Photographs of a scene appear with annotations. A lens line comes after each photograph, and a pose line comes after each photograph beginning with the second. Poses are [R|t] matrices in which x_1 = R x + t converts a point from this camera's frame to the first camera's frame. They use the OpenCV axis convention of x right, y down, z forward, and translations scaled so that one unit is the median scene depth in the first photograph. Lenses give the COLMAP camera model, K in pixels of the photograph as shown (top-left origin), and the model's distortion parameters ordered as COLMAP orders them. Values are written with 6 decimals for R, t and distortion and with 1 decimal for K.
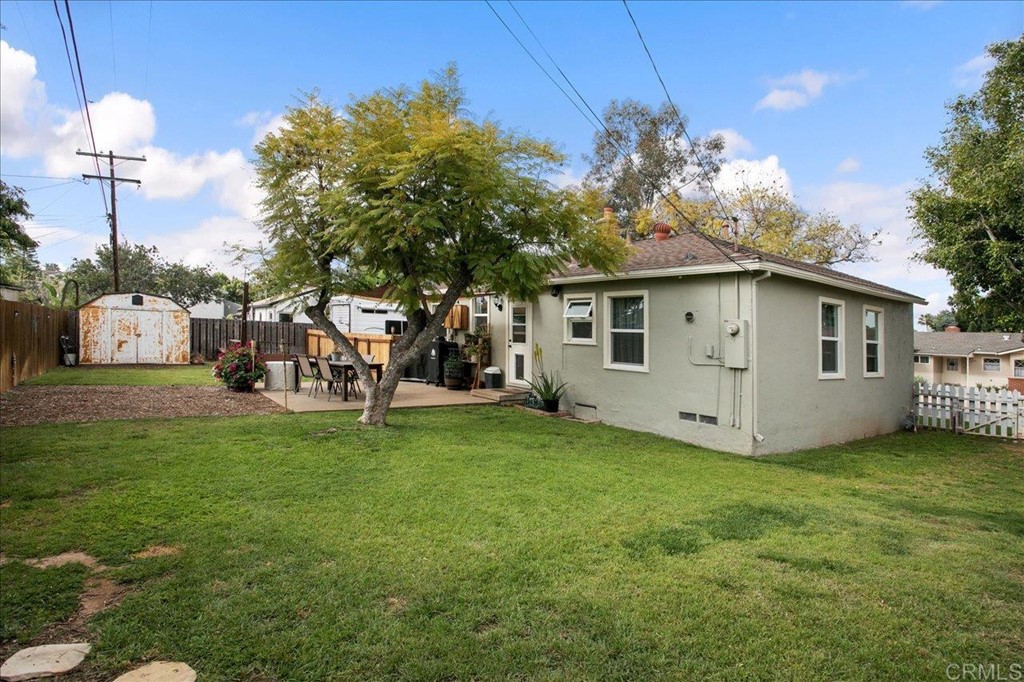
lens RADIAL K [[571.0, 0, 484.7], [0, 571.0, 393.9], [0, 0, 1]] dist [-0.048985, 0.015146]
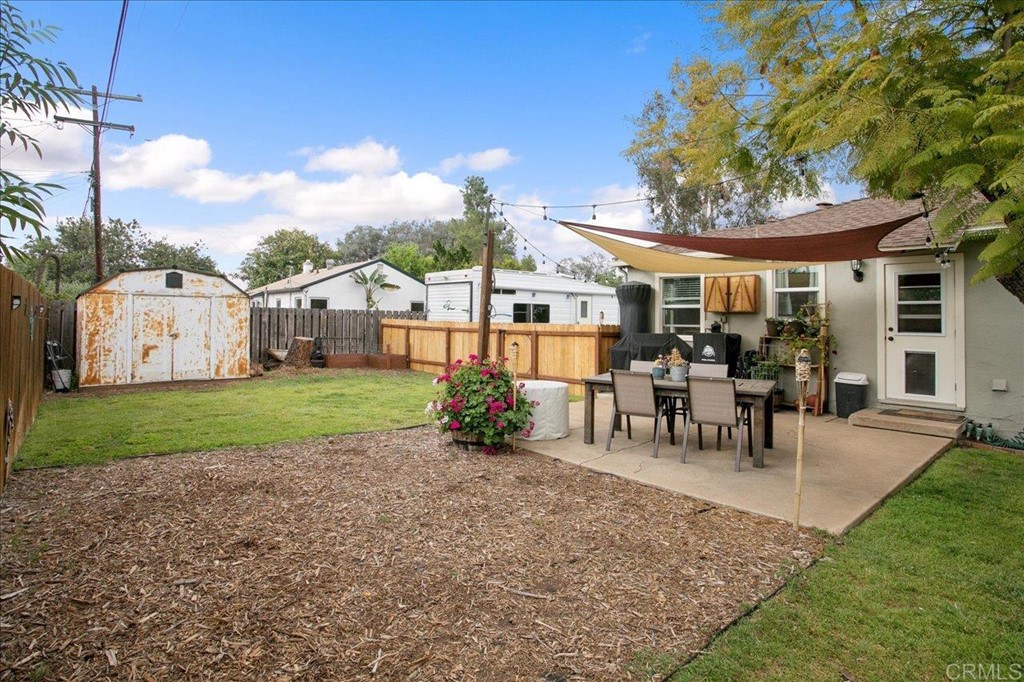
lens RADIAL K [[571.0, 0, 477.6], [0, 571.0, 342.1], [0, 0, 1]] dist [-0.048985, 0.015146]
pose [[0.994413, -0.034024, 0.099929, -0.349026], [0.039903, 0.997551, -0.057436, -0.048640], [-0.097730, 0.061102, 0.993335, 0.347208]]
